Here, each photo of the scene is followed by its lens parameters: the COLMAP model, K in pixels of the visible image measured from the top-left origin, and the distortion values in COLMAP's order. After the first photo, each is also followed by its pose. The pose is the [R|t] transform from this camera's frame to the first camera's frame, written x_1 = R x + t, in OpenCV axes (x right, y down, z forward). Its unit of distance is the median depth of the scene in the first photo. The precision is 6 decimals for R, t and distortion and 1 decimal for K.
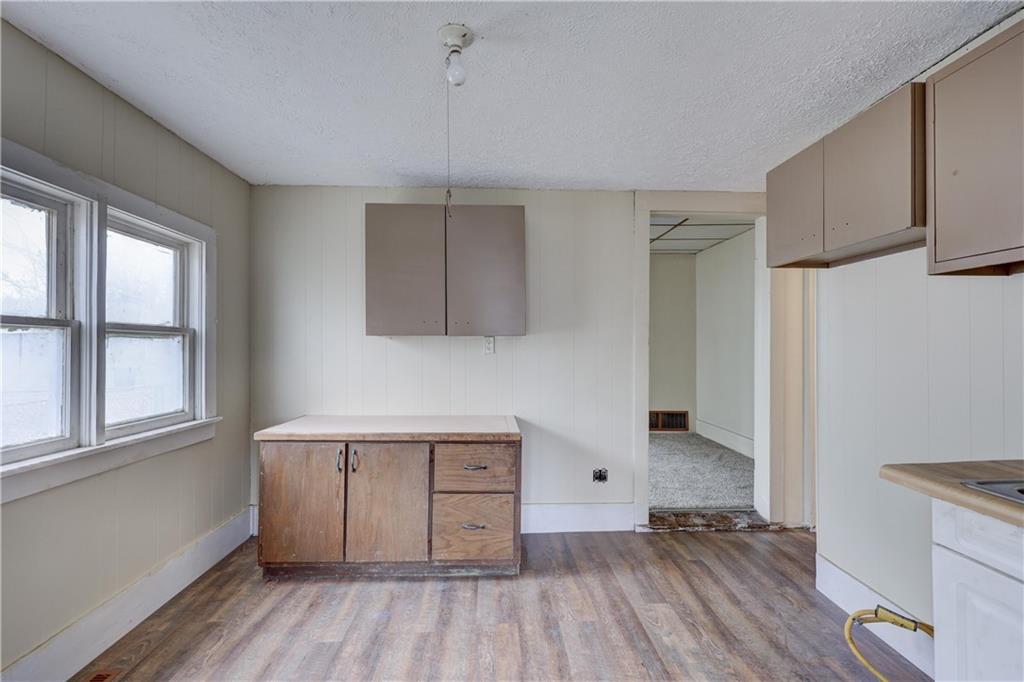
lens RADIAL K [[460.2, 0, 517.2], [0, 460.2, 339.1], [0, 0, 1]] dist [-0.000829, 0.001066]
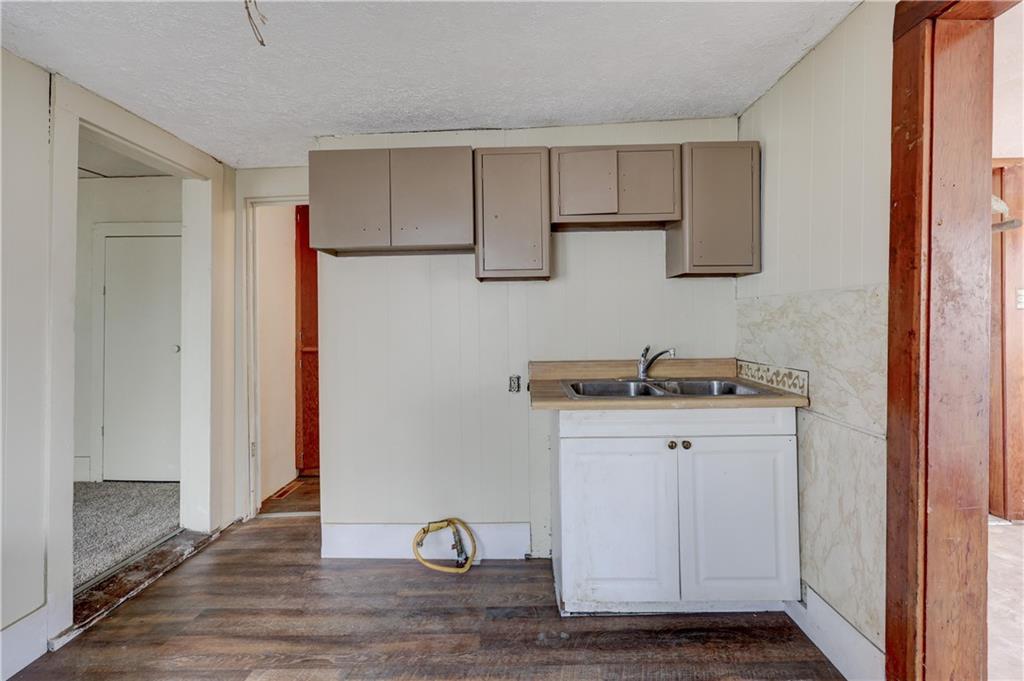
lens RADIAL K [[460.2, 0, 513.2], [0, 460.2, 311.1], [0, 0, 1]] dist [-0.000829, 0.001066]
pose [[0.077782, 0.021759, 0.996733, -0.291625], [0.008037, 0.999716, -0.022451, 0.004250], [-0.996938, 0.009757, 0.077585, 0.368483]]
